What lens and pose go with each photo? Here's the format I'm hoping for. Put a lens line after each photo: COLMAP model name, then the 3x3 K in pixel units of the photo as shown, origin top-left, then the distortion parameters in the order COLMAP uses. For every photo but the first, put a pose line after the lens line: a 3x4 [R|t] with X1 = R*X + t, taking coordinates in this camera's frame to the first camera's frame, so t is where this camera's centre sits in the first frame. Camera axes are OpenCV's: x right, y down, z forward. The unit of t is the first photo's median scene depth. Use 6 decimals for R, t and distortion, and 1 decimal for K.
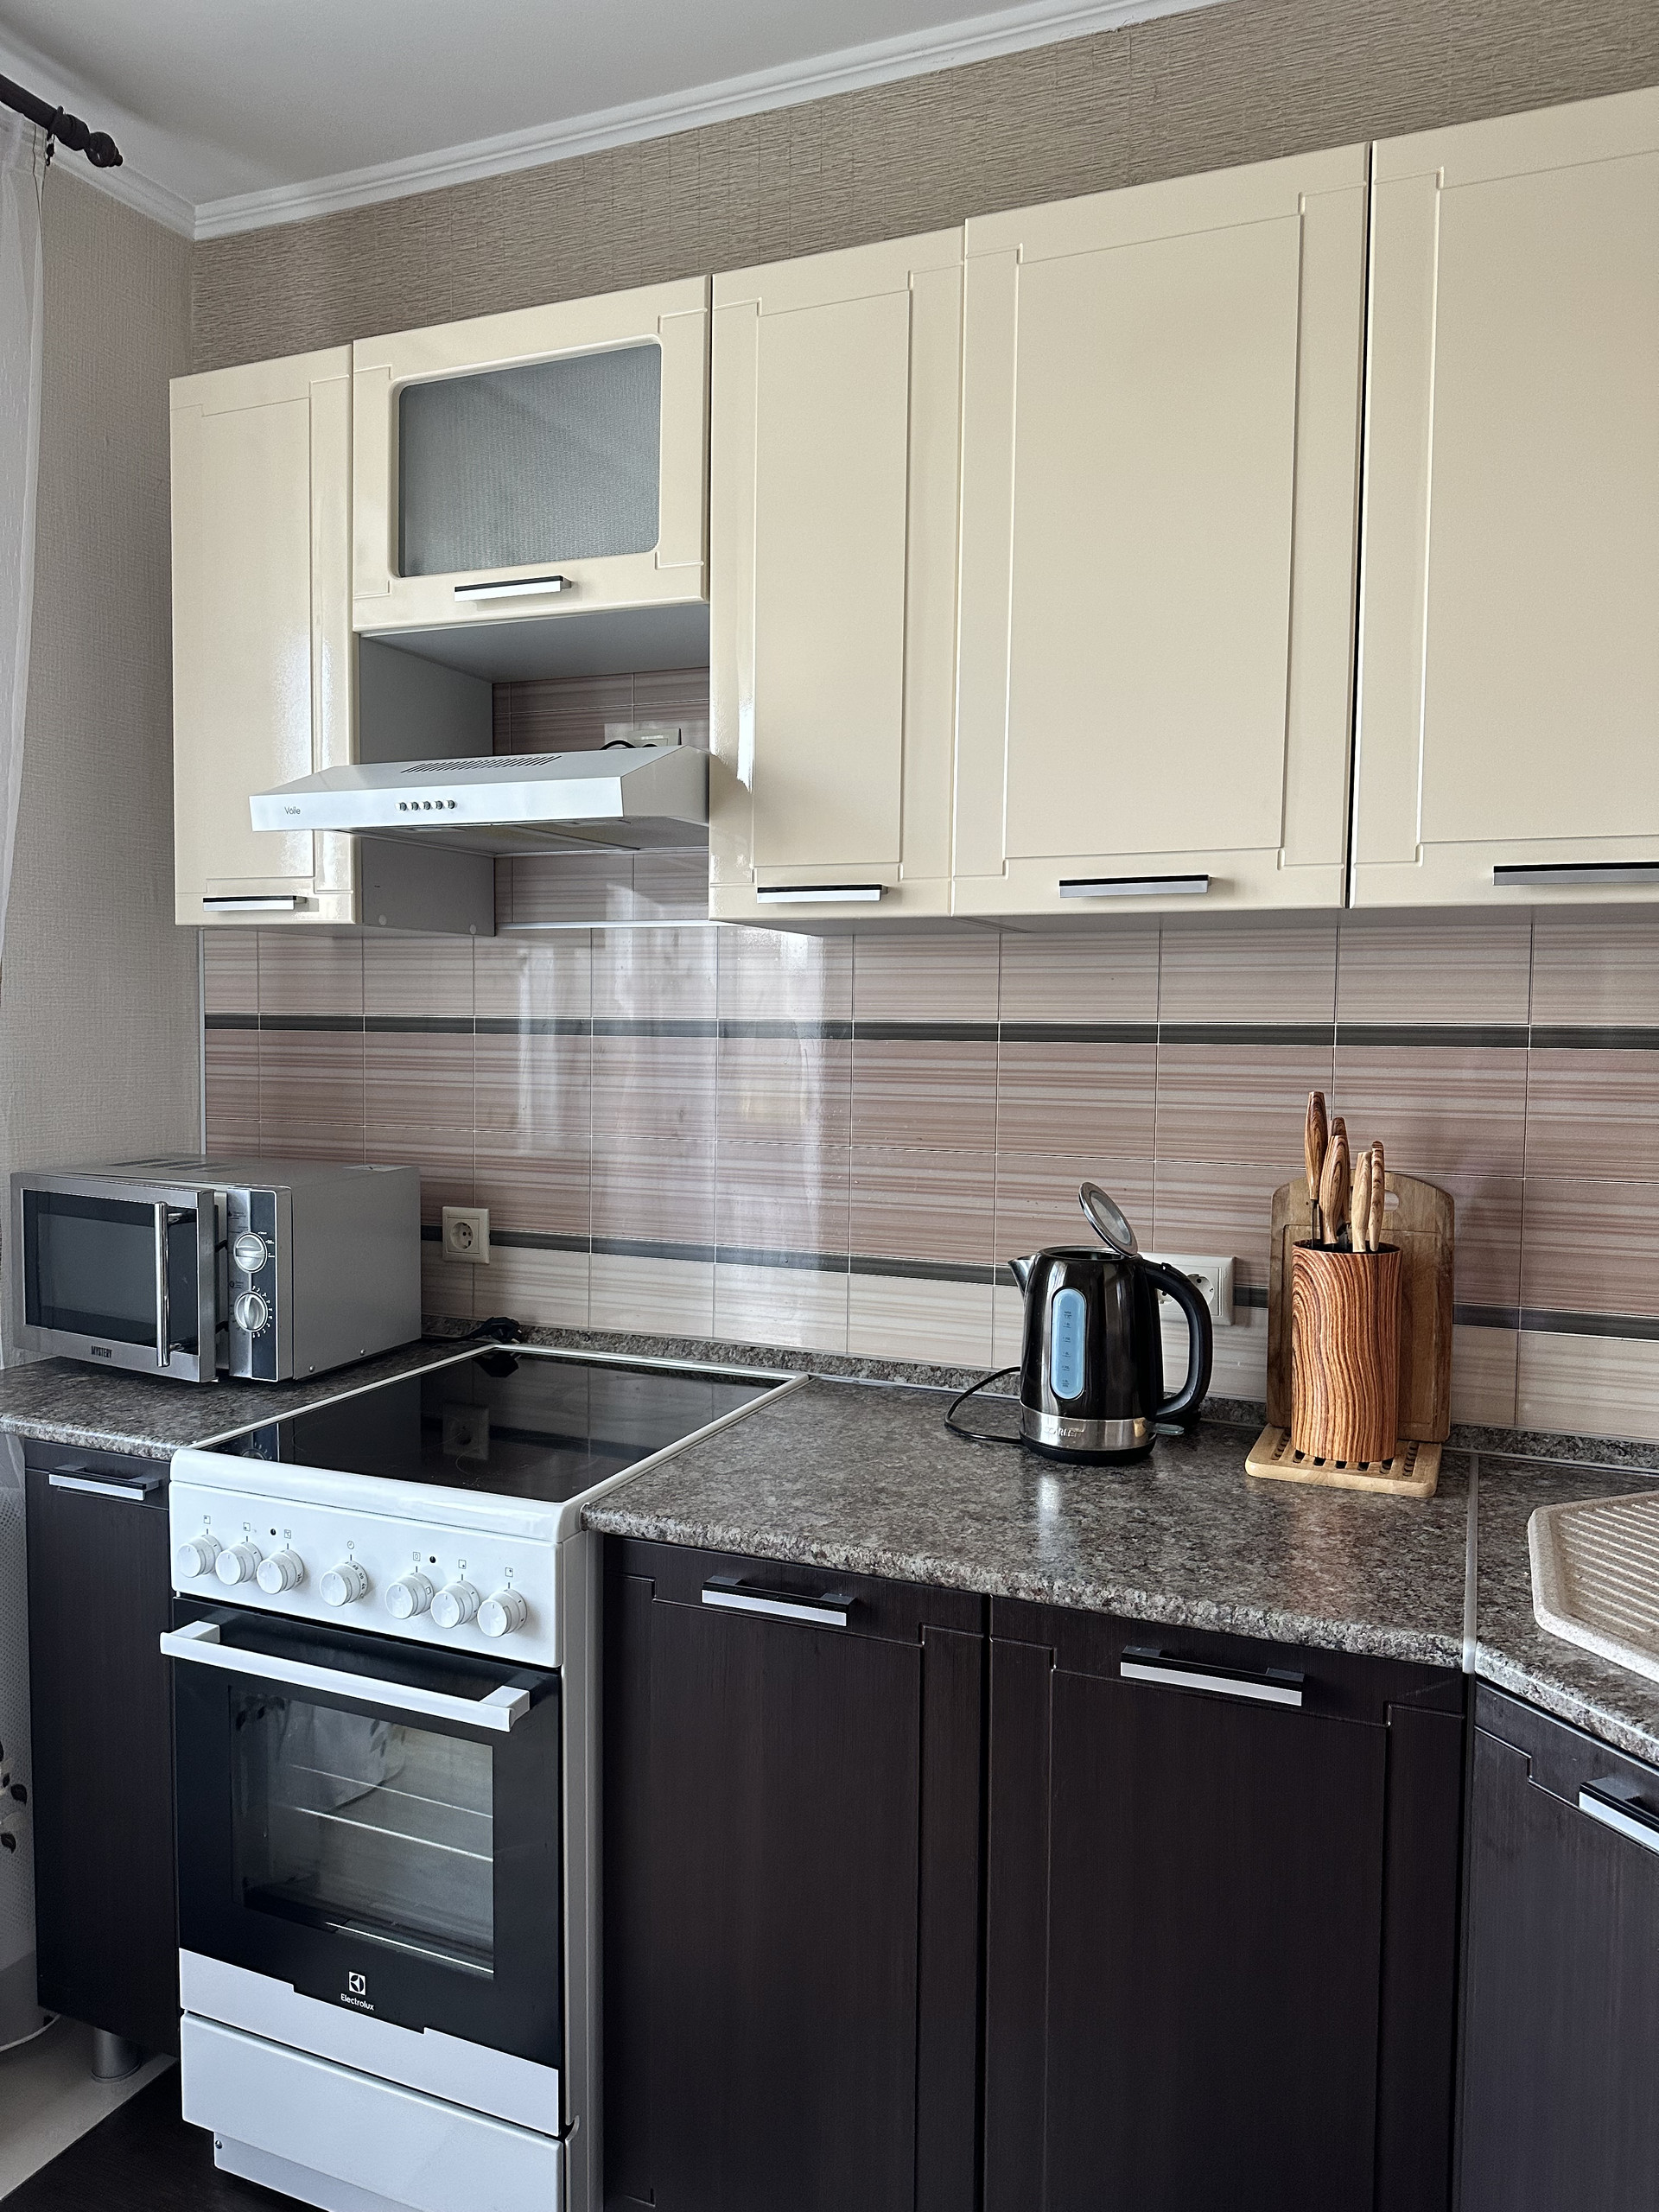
lens RADIAL K [[1543.1, 0, 831.1], [0, 1543.1, 1117.2], [0, 0, 1]] dist [0.046665, -0.013236]
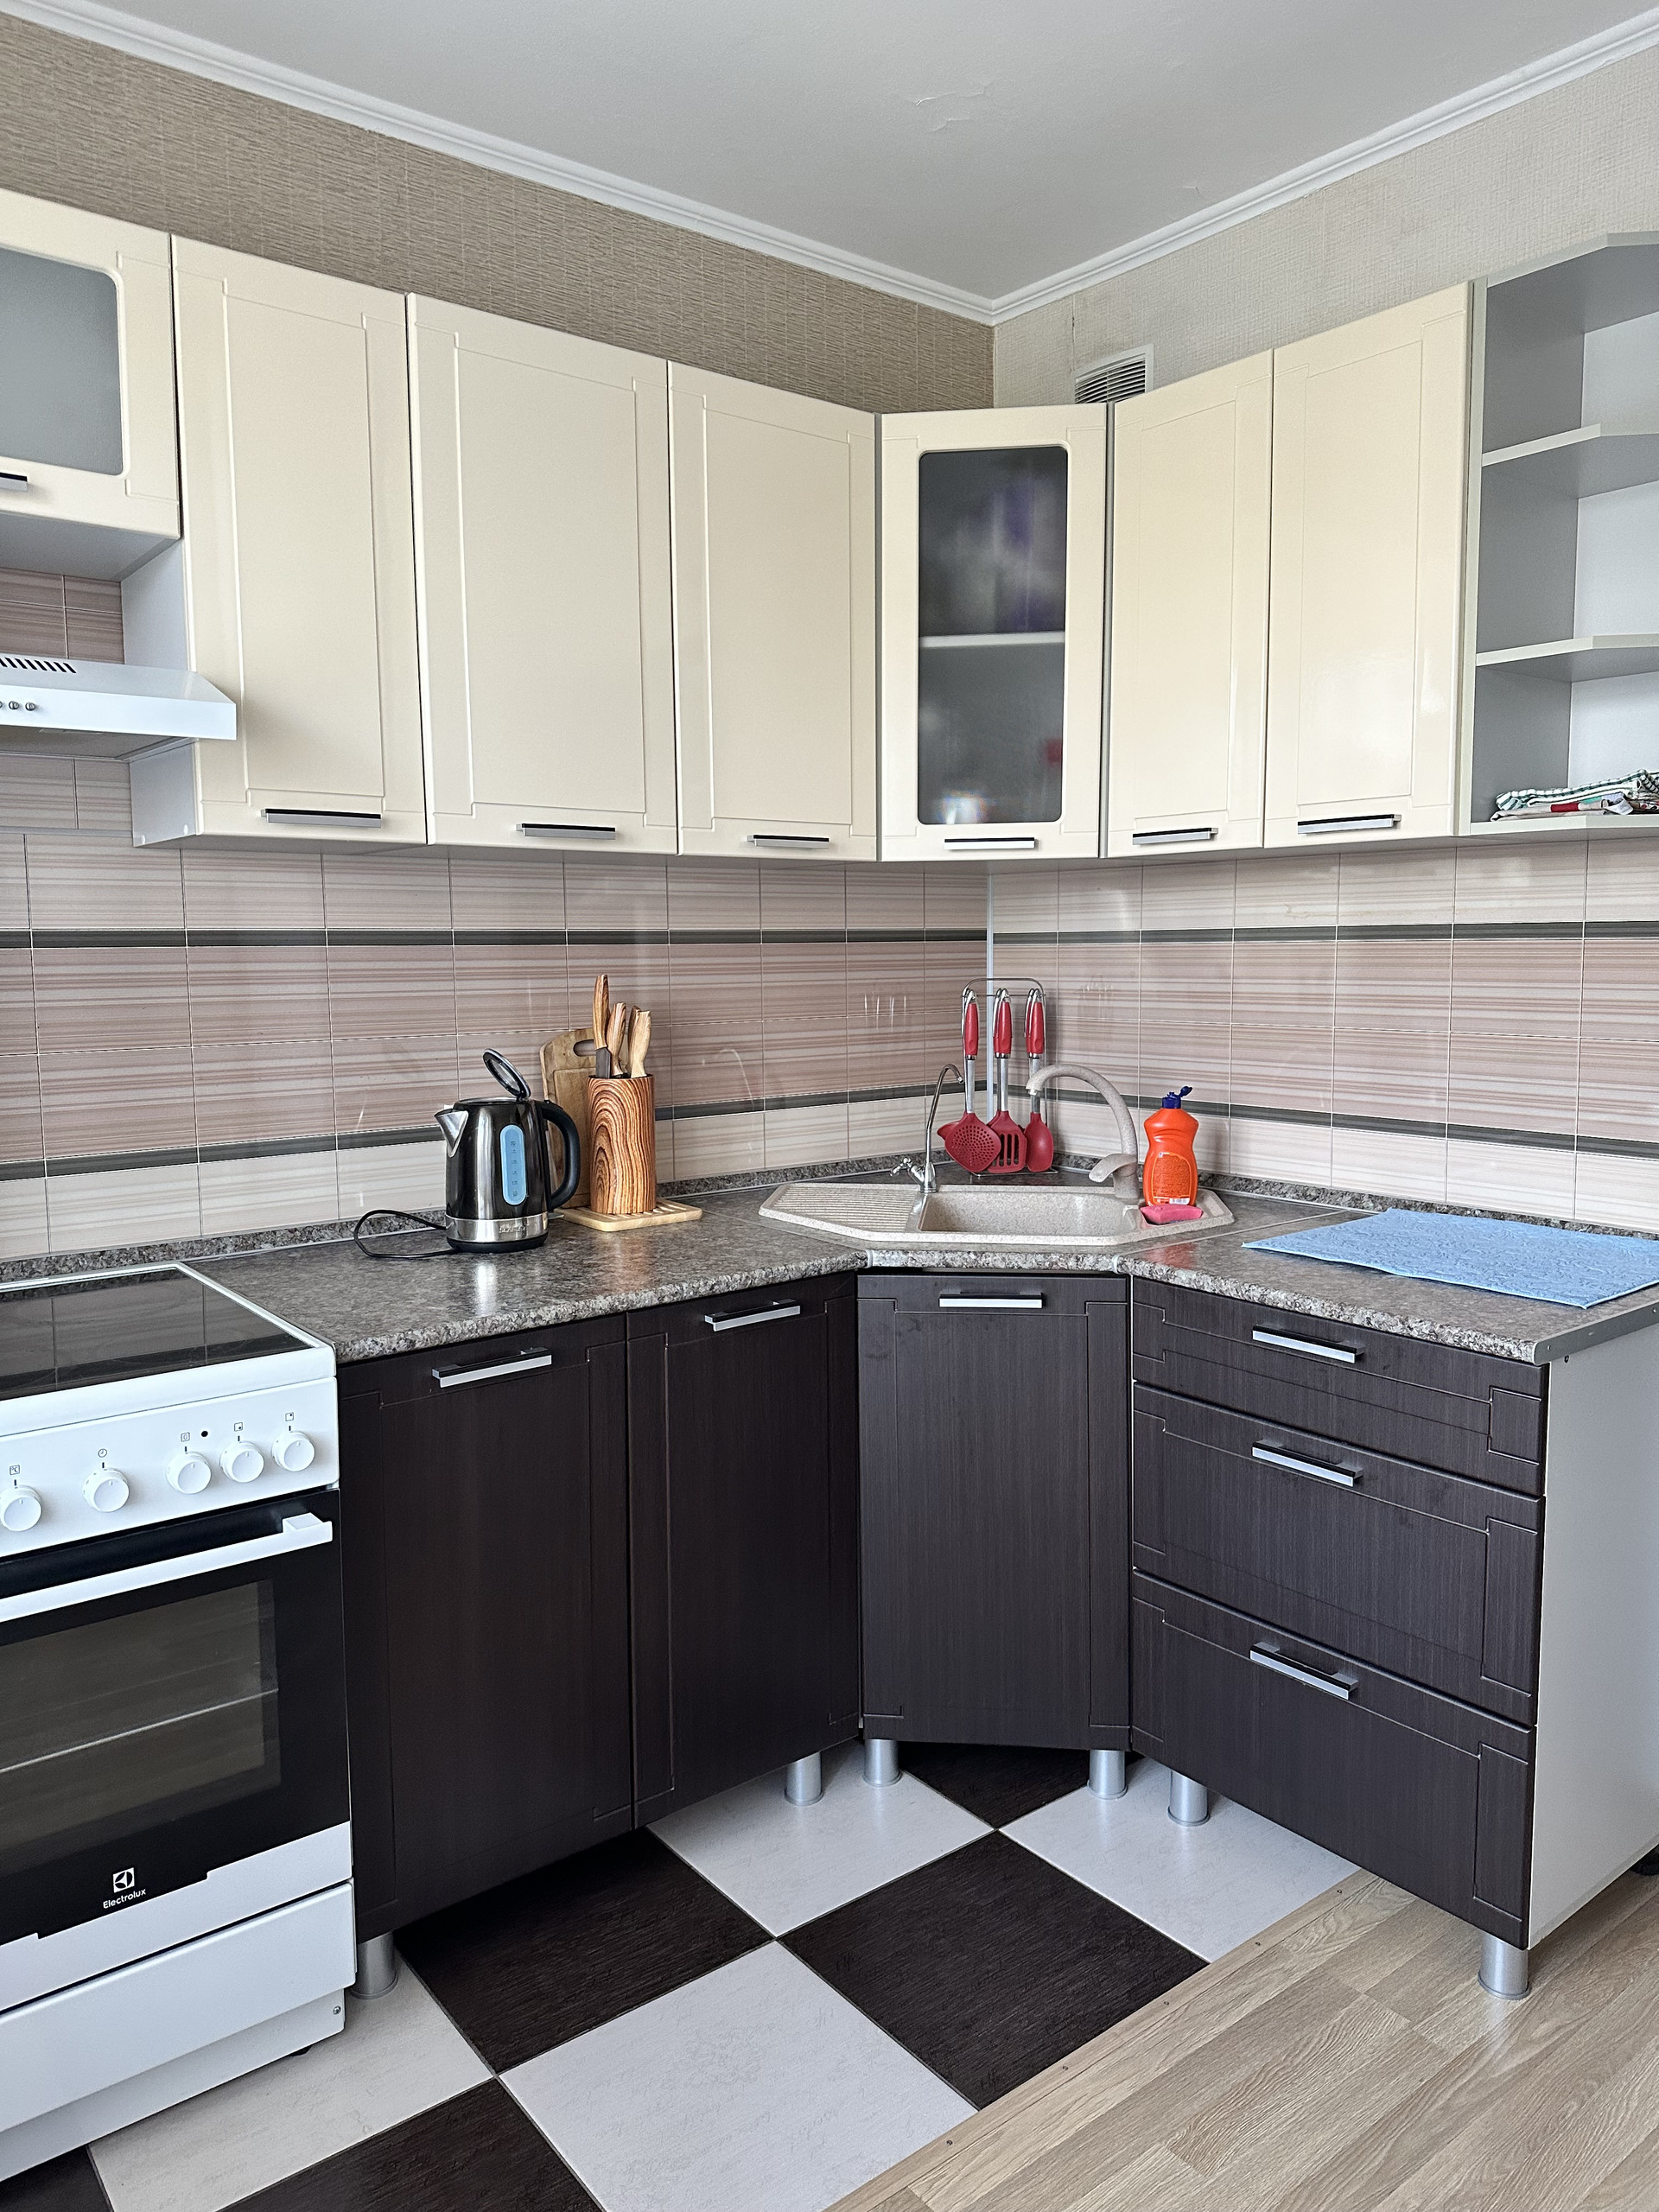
lens RADIAL K [[1543.1, 0, 841.7], [0, 1543.1, 1095.4], [0, 0, 1]] dist [0.046665, -0.013236]
pose [[0.472623, -0.101205, 0.875434, -0.895077], [0.070329, 0.994547, 0.077006, 0.000846], [-0.878454, 0.025174, 0.477163, 0.090388]]
